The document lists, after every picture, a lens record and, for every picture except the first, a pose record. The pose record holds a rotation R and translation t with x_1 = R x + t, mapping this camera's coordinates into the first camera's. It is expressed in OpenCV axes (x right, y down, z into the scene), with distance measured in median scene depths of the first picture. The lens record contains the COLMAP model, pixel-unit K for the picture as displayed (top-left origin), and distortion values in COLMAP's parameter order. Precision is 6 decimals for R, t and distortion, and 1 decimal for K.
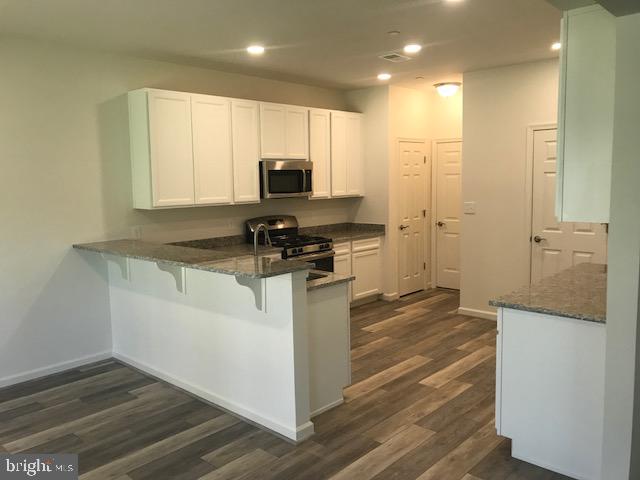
lens RADIAL K [[523.2, 0, 314.3], [0, 523.2, 240.5], [0, 0, 1]] dist [0.032263, -0.009382]
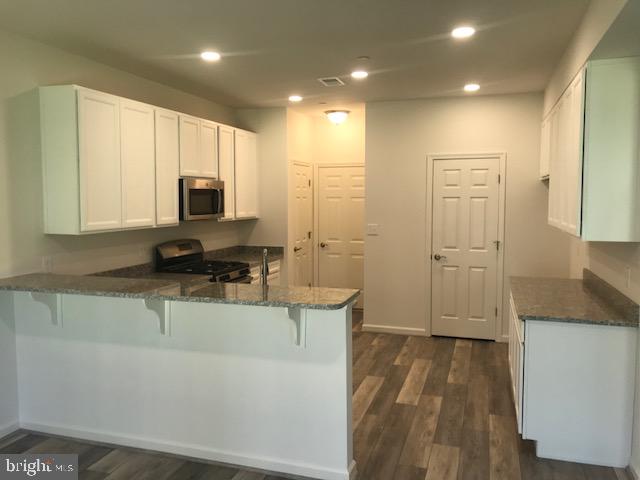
lens RADIAL K [[523.2, 0, 317.8], [0, 523.2, 239.5], [0, 0, 1]] dist [0.032263, -0.009382]
pose [[0.909349, -0.016320, 0.415713, -0.280610], [0.034368, 0.998762, -0.035969, -0.008746], [-0.414611, 0.046995, 0.908784, 0.102226]]
